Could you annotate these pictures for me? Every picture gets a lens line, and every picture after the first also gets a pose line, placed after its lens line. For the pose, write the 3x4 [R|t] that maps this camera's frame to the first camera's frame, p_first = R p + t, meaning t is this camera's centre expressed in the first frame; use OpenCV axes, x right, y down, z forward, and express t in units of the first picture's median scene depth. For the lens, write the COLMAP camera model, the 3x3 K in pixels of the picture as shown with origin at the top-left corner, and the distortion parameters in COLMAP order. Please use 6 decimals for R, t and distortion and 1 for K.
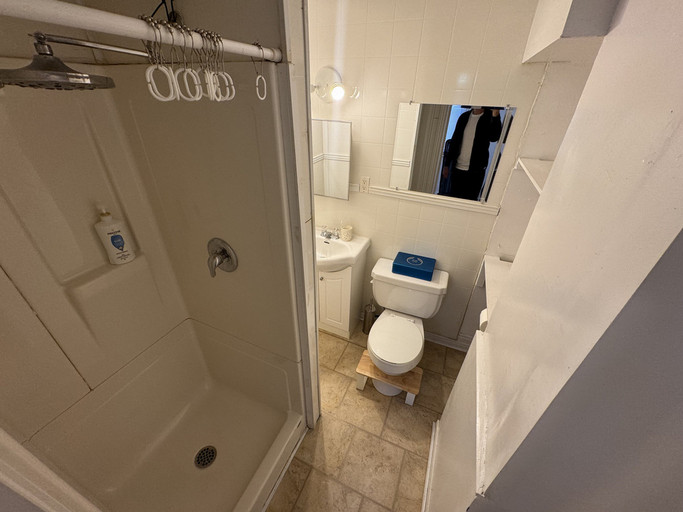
lens RADIAL K [[272.0, 0, 342.4], [0, 272.0, 256.1], [0, 0, 1]] dist [-0.001584, 0.000049]
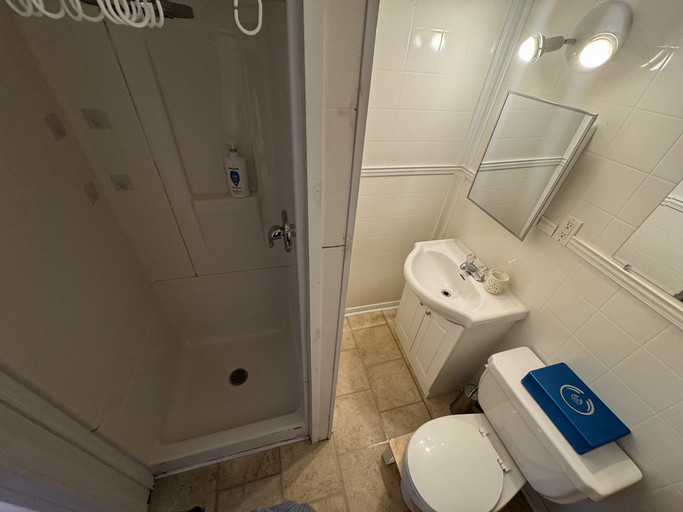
lens RADIAL K [[272.0, 0, 342.4], [0, 272.0, 255.5], [0, 0, 1]] dist [-0.001584, 0.000049]
pose [[0.624163, 0.508517, -0.593154, 0.161287], [-0.449250, 0.854727, 0.260030, -0.163804], [0.639214, 0.104173, 0.761940, 0.291498]]
